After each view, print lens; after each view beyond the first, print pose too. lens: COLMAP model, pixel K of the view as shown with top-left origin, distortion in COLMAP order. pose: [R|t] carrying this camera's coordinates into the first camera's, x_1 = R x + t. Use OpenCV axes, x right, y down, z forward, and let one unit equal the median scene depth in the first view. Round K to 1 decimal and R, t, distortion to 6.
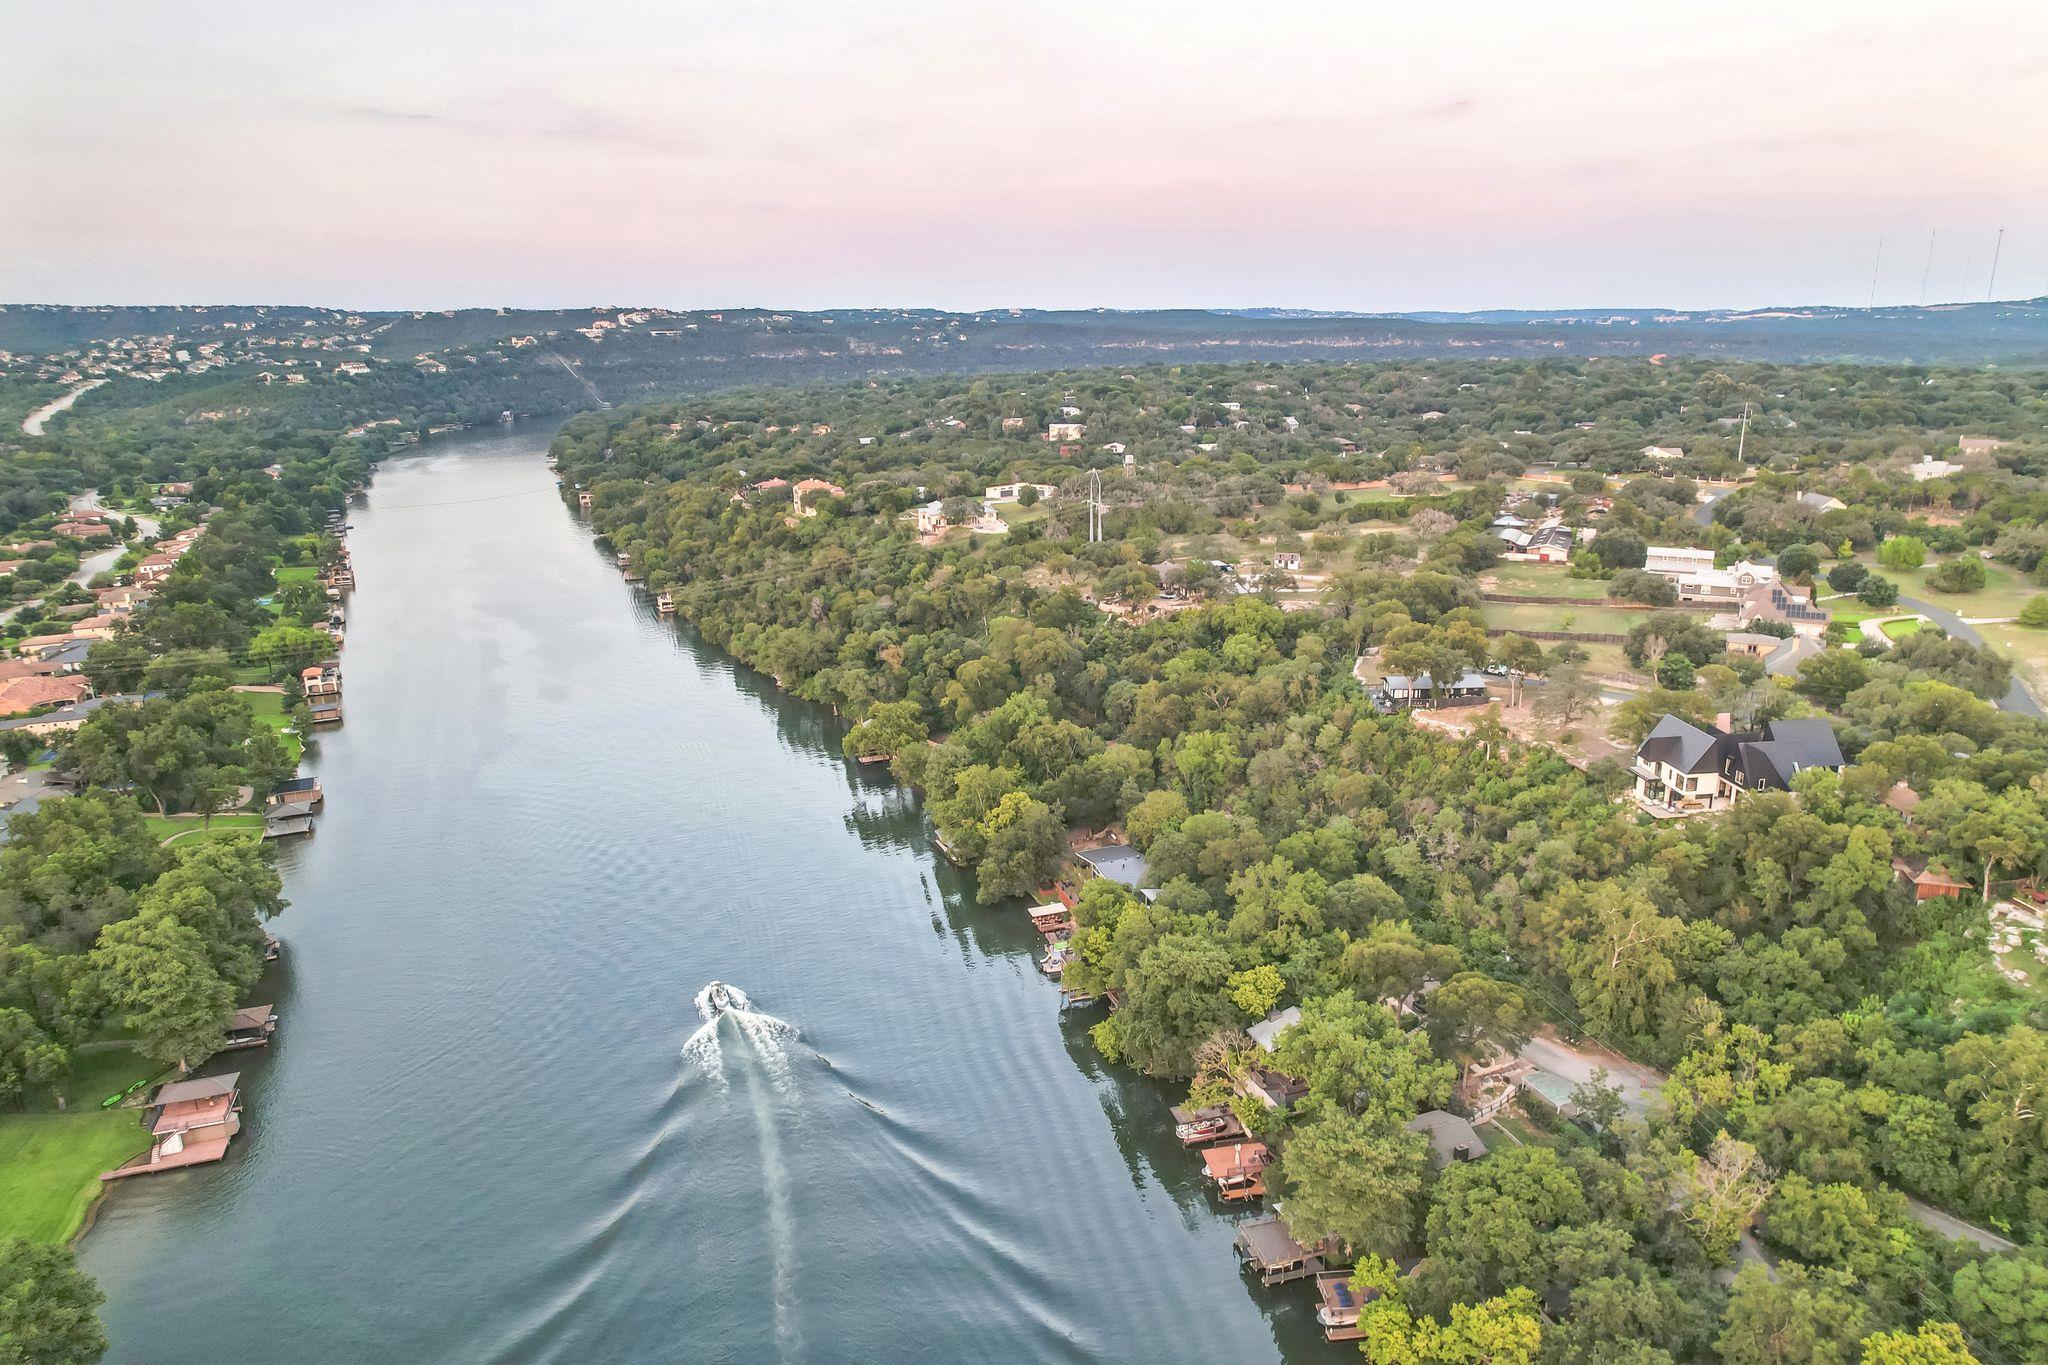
lens RADIAL K [[1317.5, 0, 1034.1], [0, 1317.5, 686.8], [0, 0, 1]] dist [-0.067485, 0.056745]
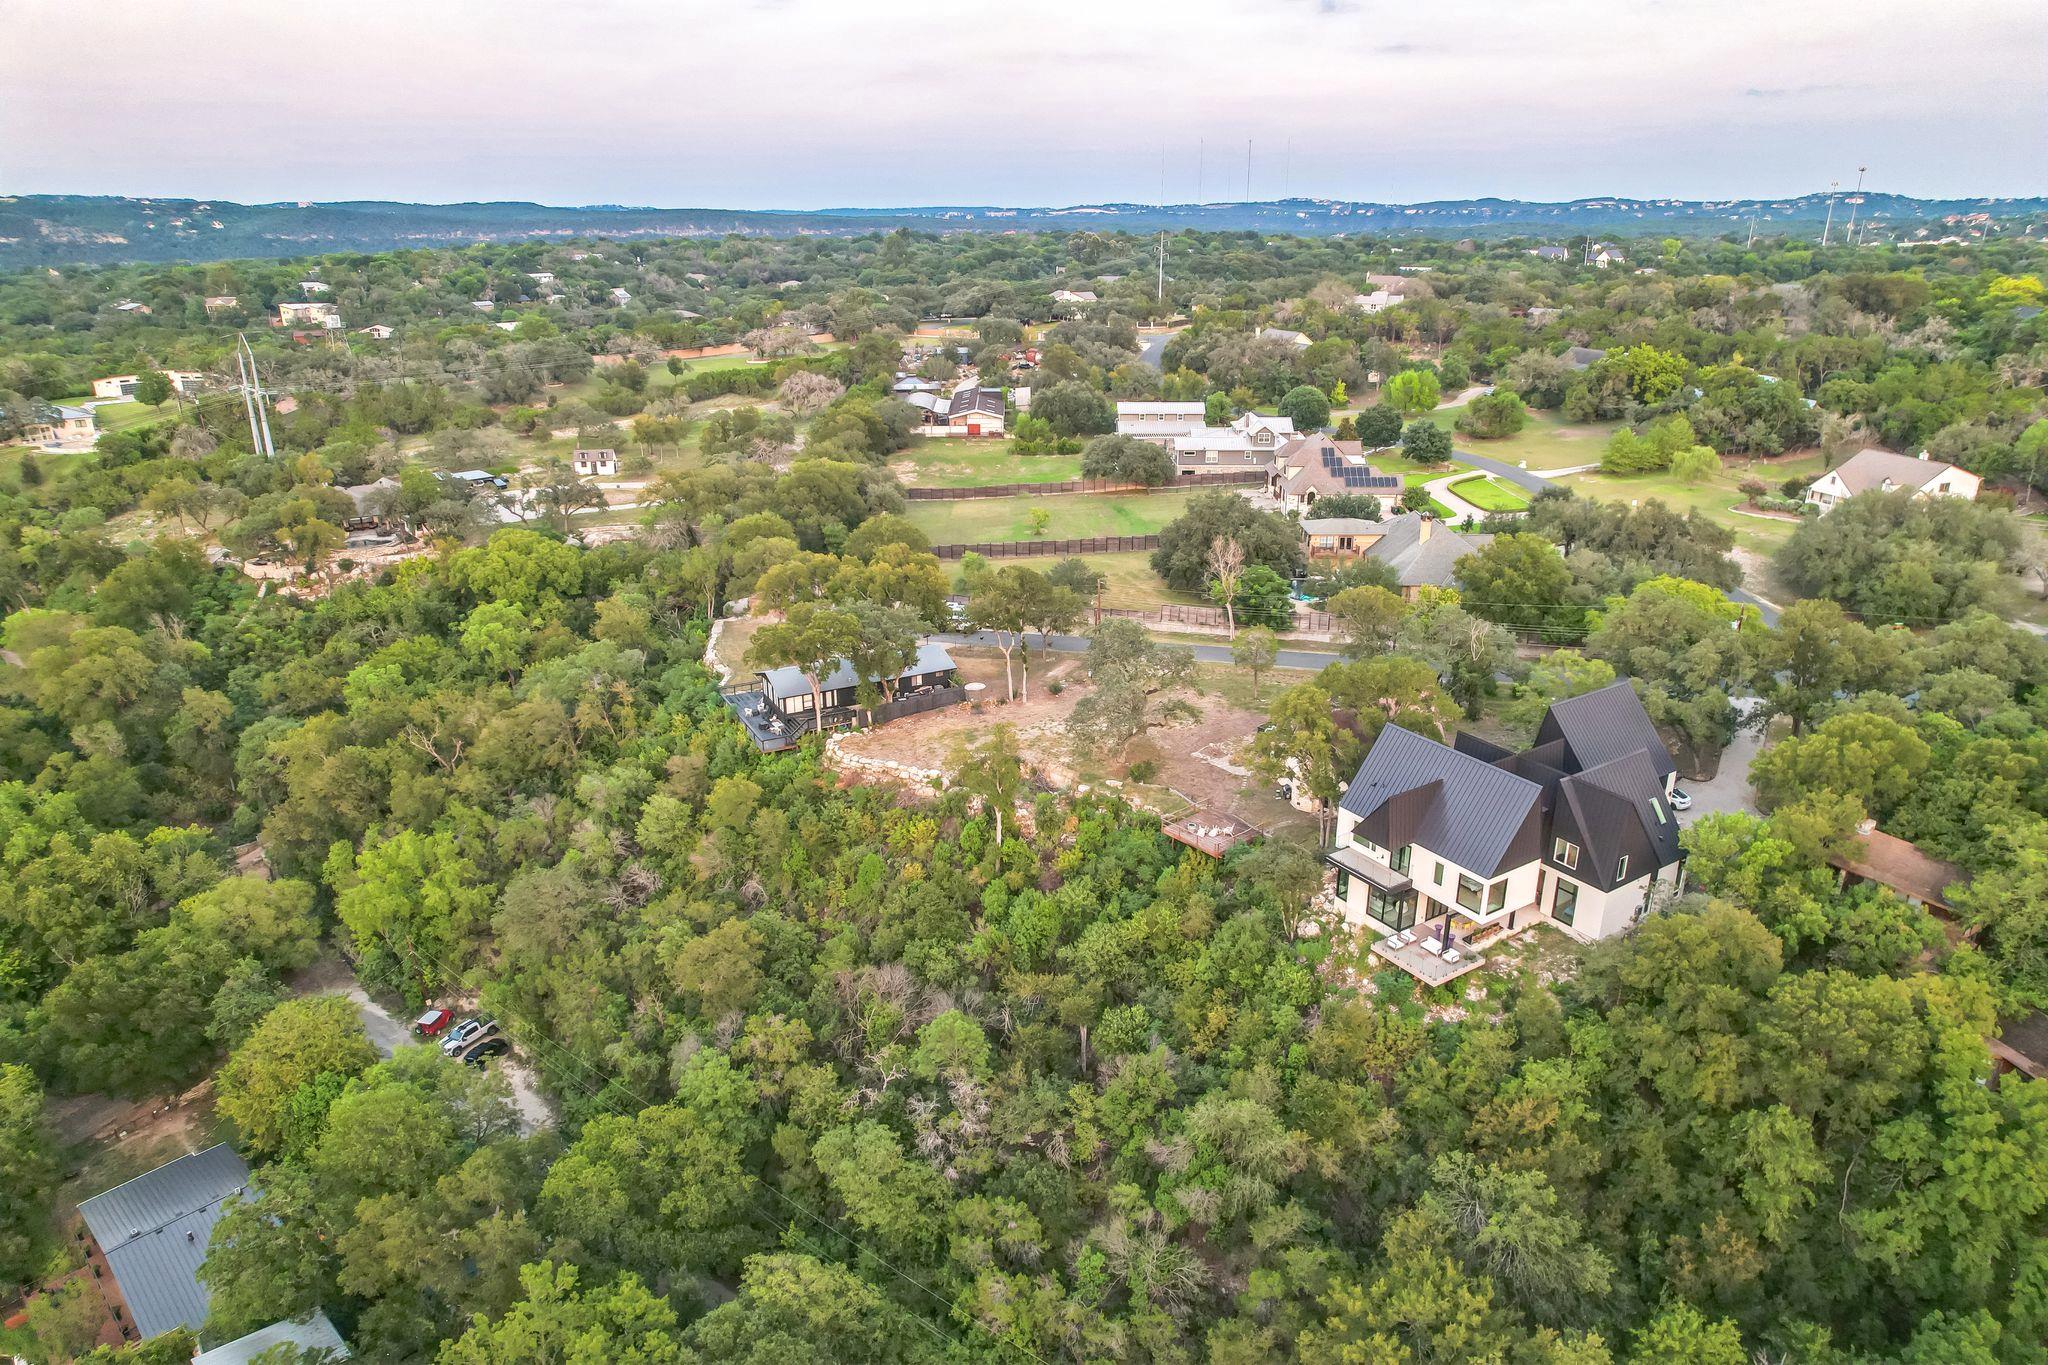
lens RADIAL K [[1317.5, 0, 1034.1], [0, 1317.5, 686.8], [0, 0, 1]] dist [-0.067485, 0.056745]
pose [[0.892605, -0.141430, 0.428081, 0.110732], [0.110834, 0.989219, 0.095717, -0.029436], [-0.437003, -0.037991, 0.898657, 0.386971]]
